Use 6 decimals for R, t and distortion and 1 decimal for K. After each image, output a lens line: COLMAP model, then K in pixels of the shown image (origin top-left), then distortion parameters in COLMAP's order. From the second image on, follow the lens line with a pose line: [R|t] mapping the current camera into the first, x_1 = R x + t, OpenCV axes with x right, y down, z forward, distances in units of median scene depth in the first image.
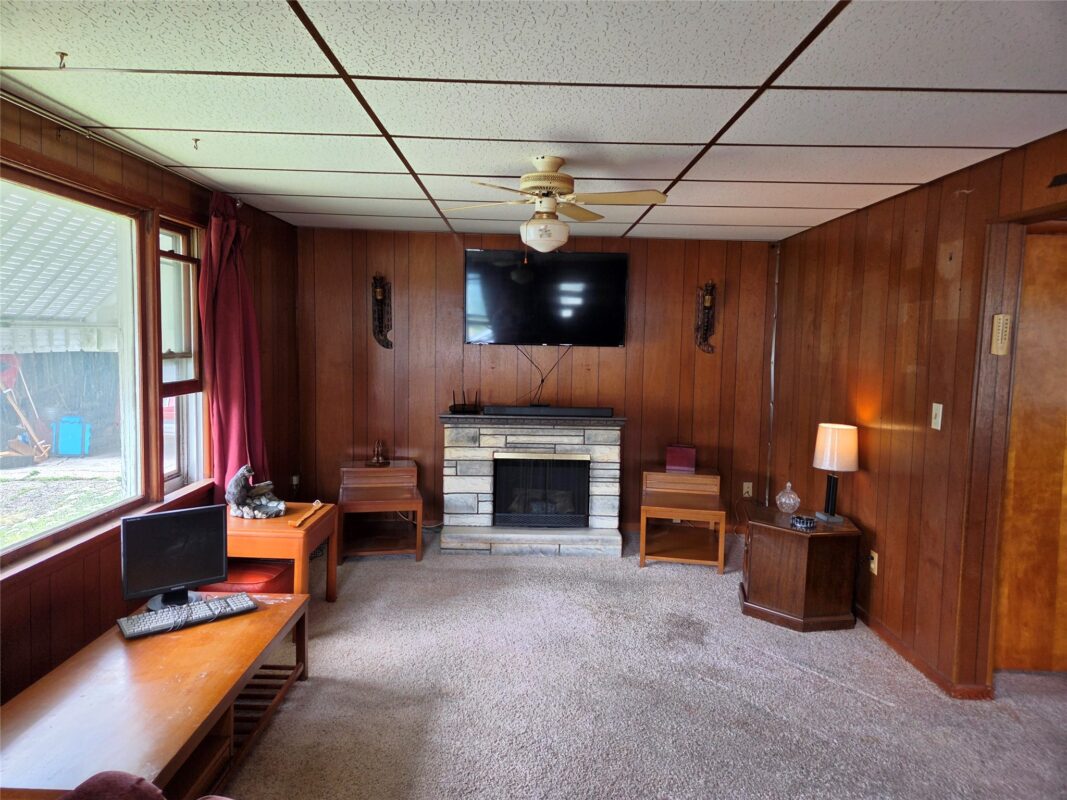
lens RADIAL K [[723.1, 0, 532.8], [0, 723.1, 395.9], [0, 0, 1]] dist [0.041583, -0.010273]
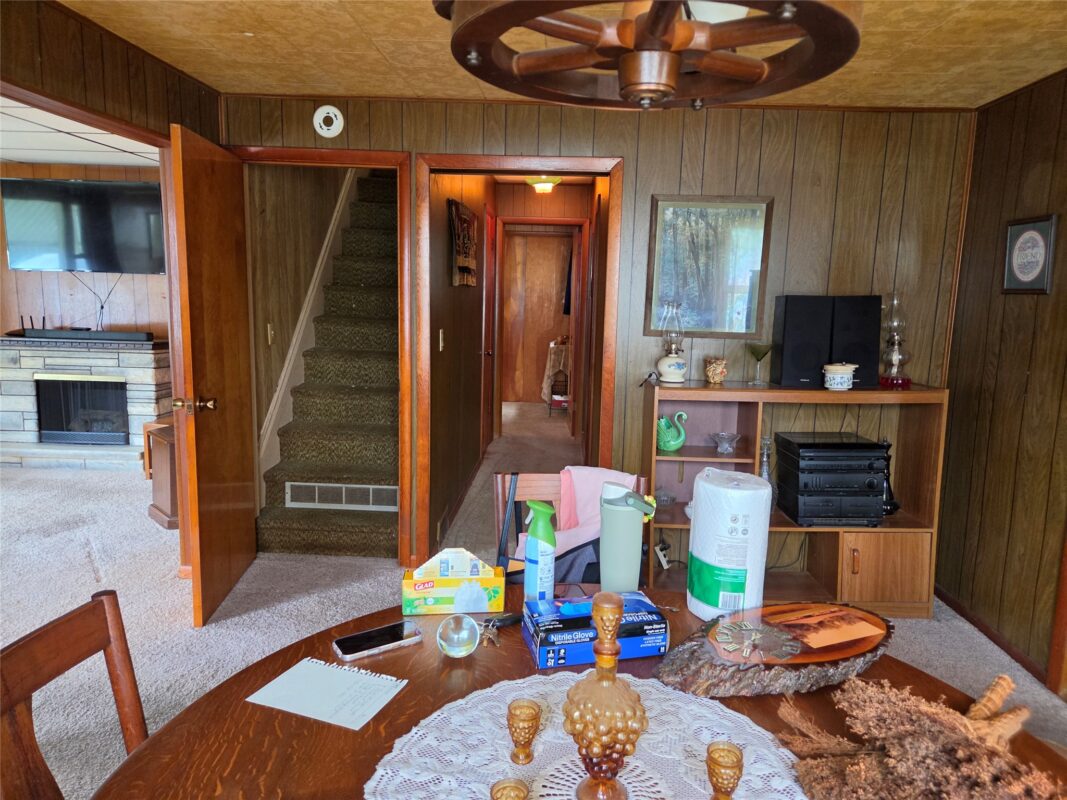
lens RADIAL K [[723.1, 0, 535.7], [0, 723.1, 401.6], [0, 0, 1]] dist [0.041583, -0.010273]
pose [[0.999586, 0.011842, -0.026241, 0.708601], [-0.009861, 0.997182, 0.074369, 0.031990], [0.027048, -0.074079, 0.996886, -0.055658]]
